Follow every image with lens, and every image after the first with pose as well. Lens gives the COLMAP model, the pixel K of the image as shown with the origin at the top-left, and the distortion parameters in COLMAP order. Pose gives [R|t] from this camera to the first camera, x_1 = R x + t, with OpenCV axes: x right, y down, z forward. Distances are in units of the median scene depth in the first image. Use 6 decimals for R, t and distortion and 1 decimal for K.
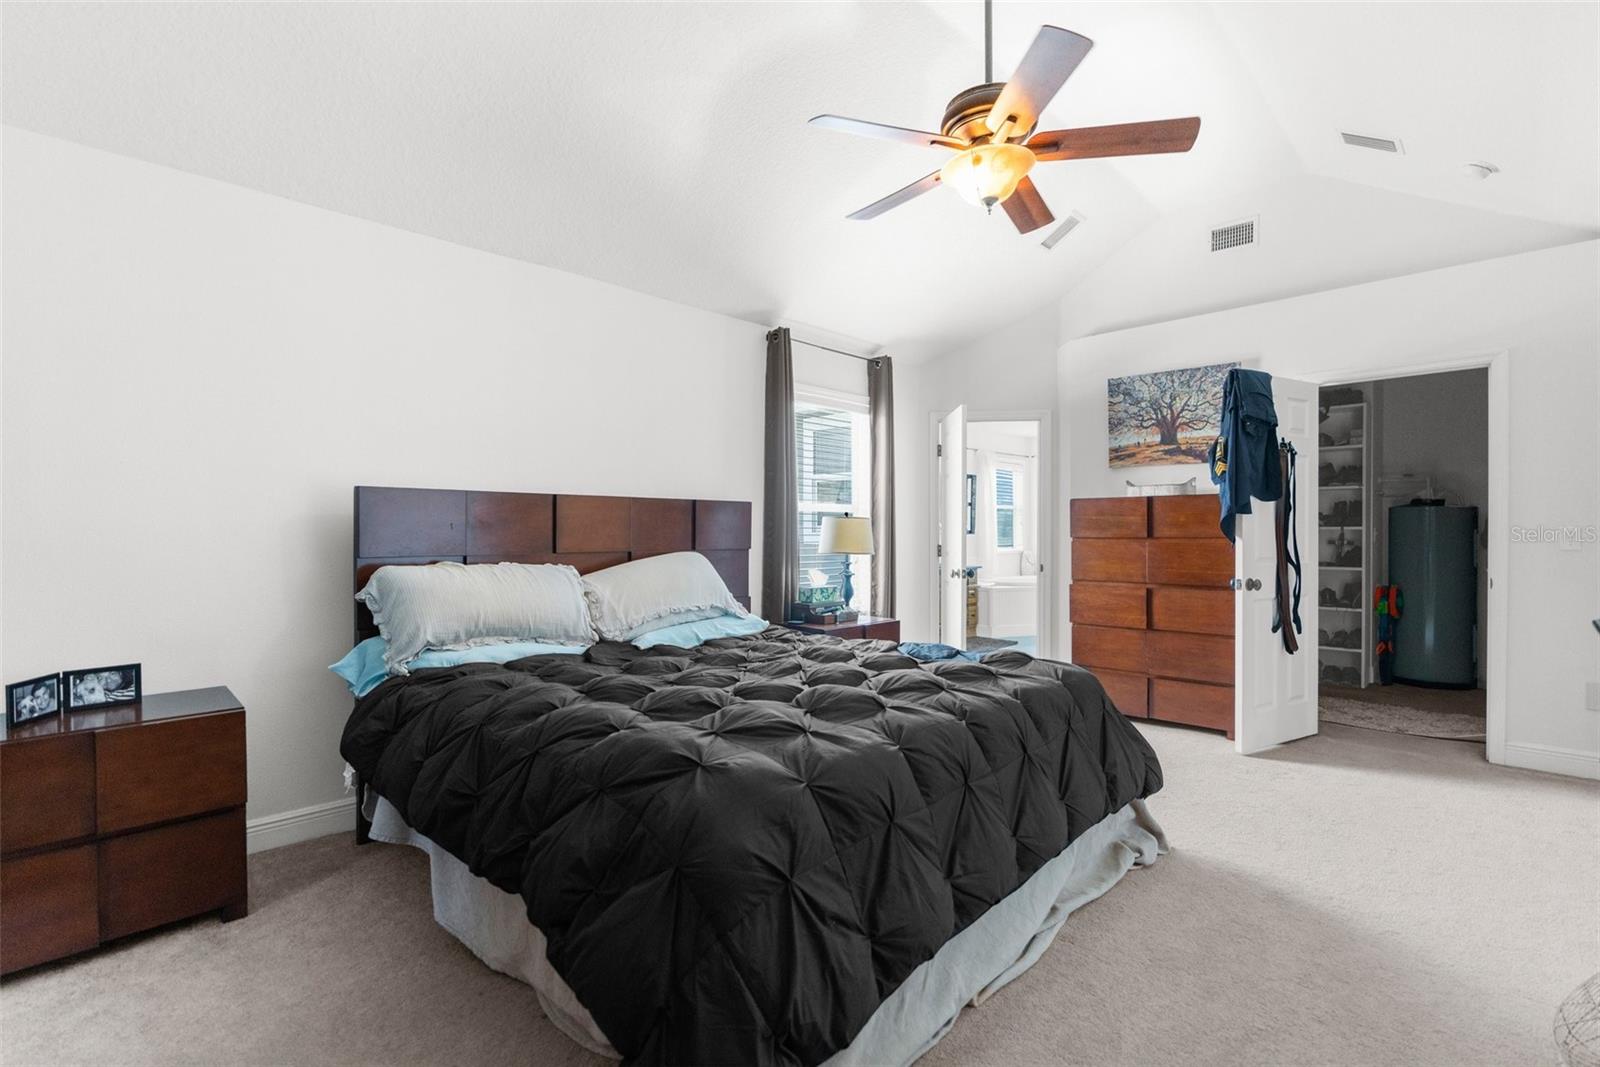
lens RADIAL K [[735.4, 0, 802.4], [0, 735.4, 534.9], [0, 0, 1]] dist [-0.017042, 0.002240]
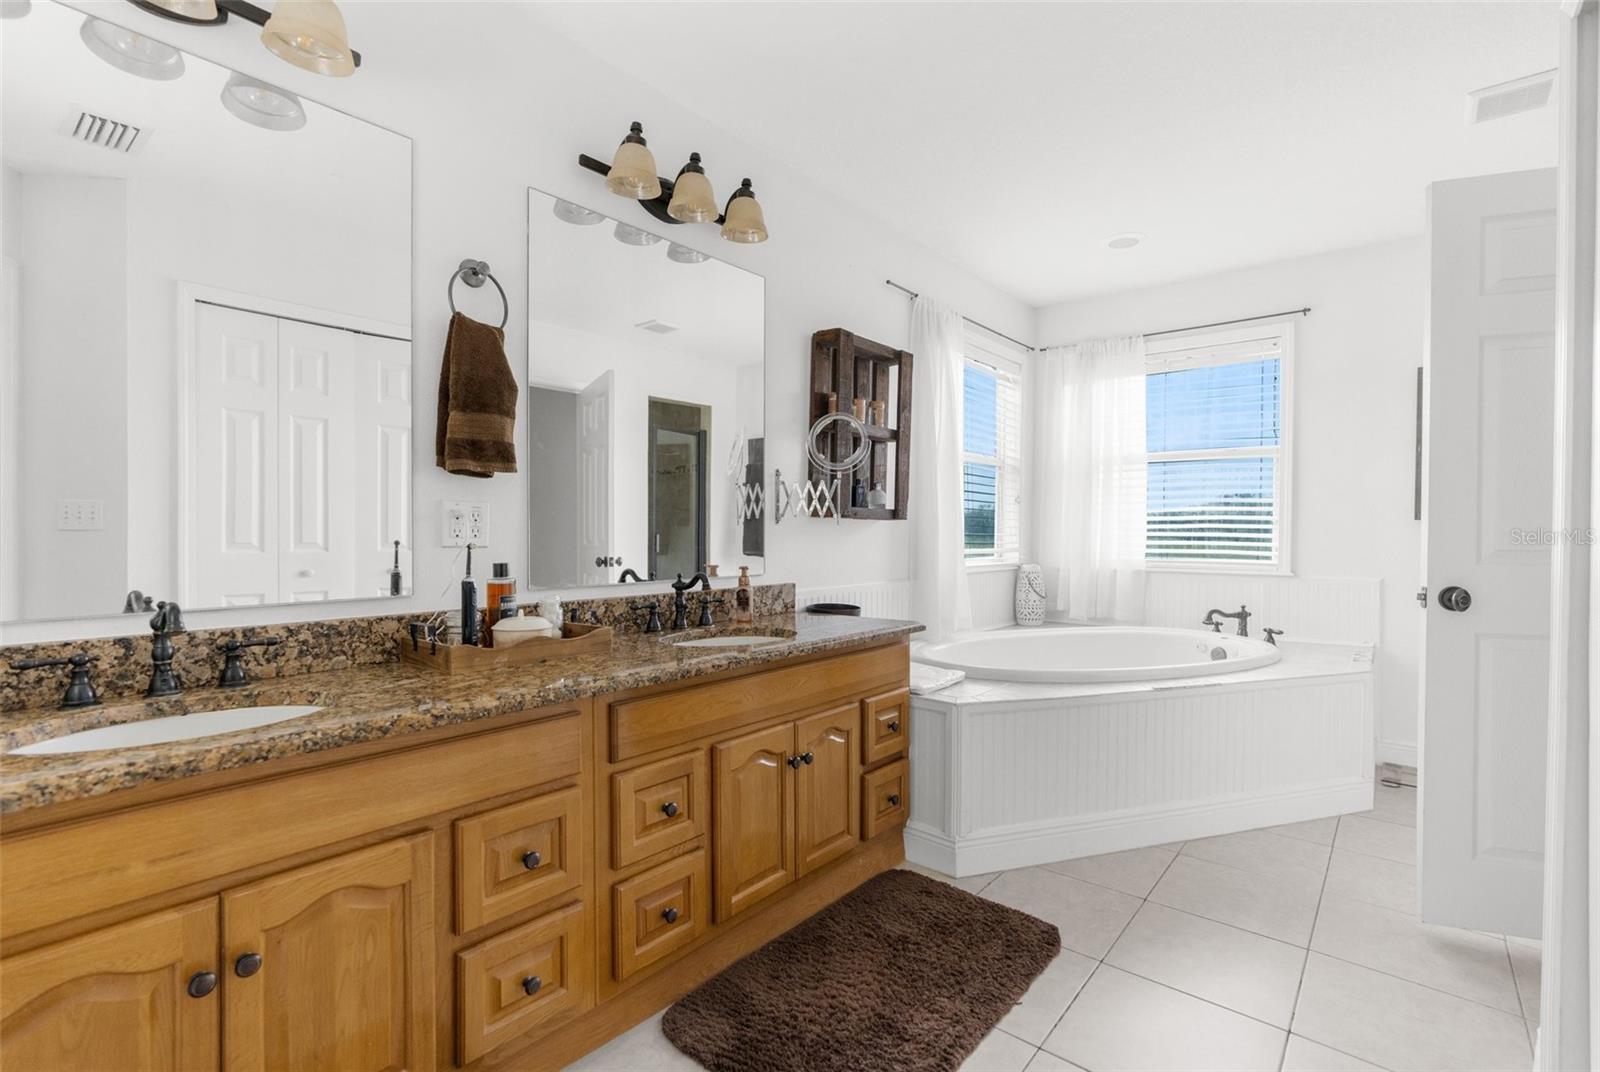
lens RADIAL K [[735.4, 0, 797.3], [0, 735.4, 536.5], [0, 0, 1]] dist [-0.017042, 0.002240]
pose [[0.998416, 0.005860, 0.055960, 0.176488], [-0.005977, 0.999980, 0.001922, 0.006661], [-0.055947, -0.002254, 0.998431, 0.708199]]
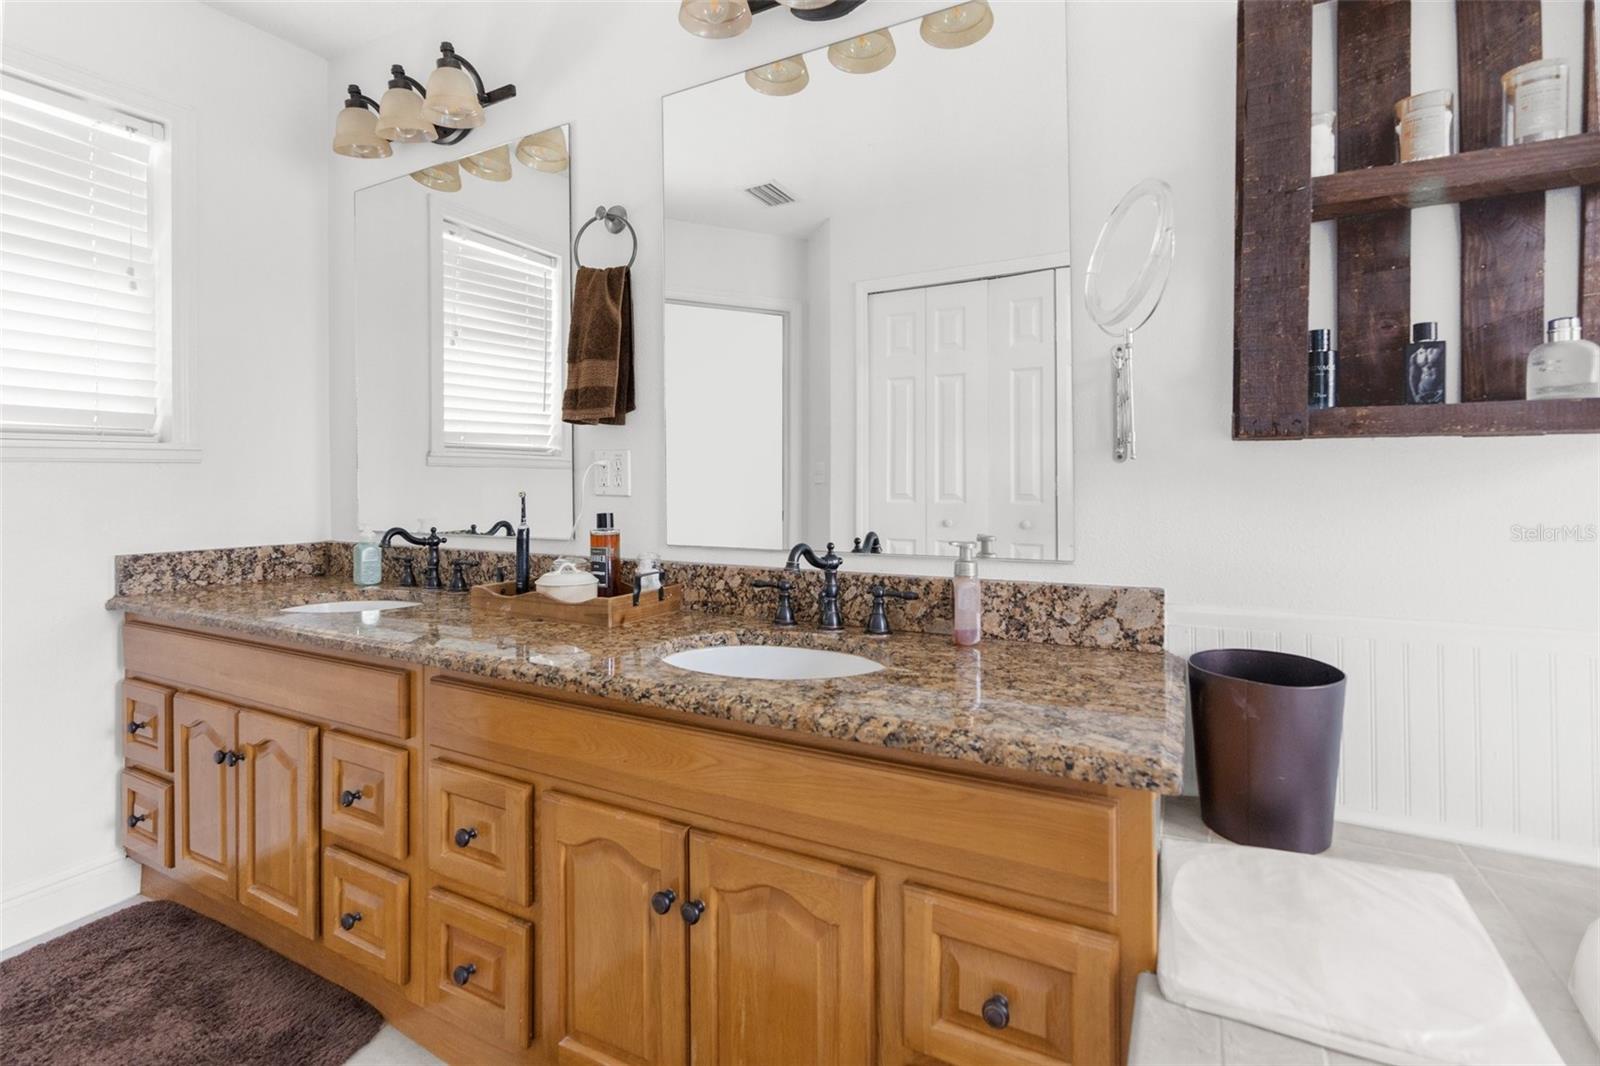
lens RADIAL K [[735.4, 0, 797.4], [0, 735.4, 489.6], [0, 0, 1]] dist [-0.017042, 0.002240]
pose [[0.261670, 0.005486, -0.965142, 0.321320], [-0.000665, 0.999985, 0.005503, 0.007573], [0.965157, -0.000798, 0.261669, 0.939237]]
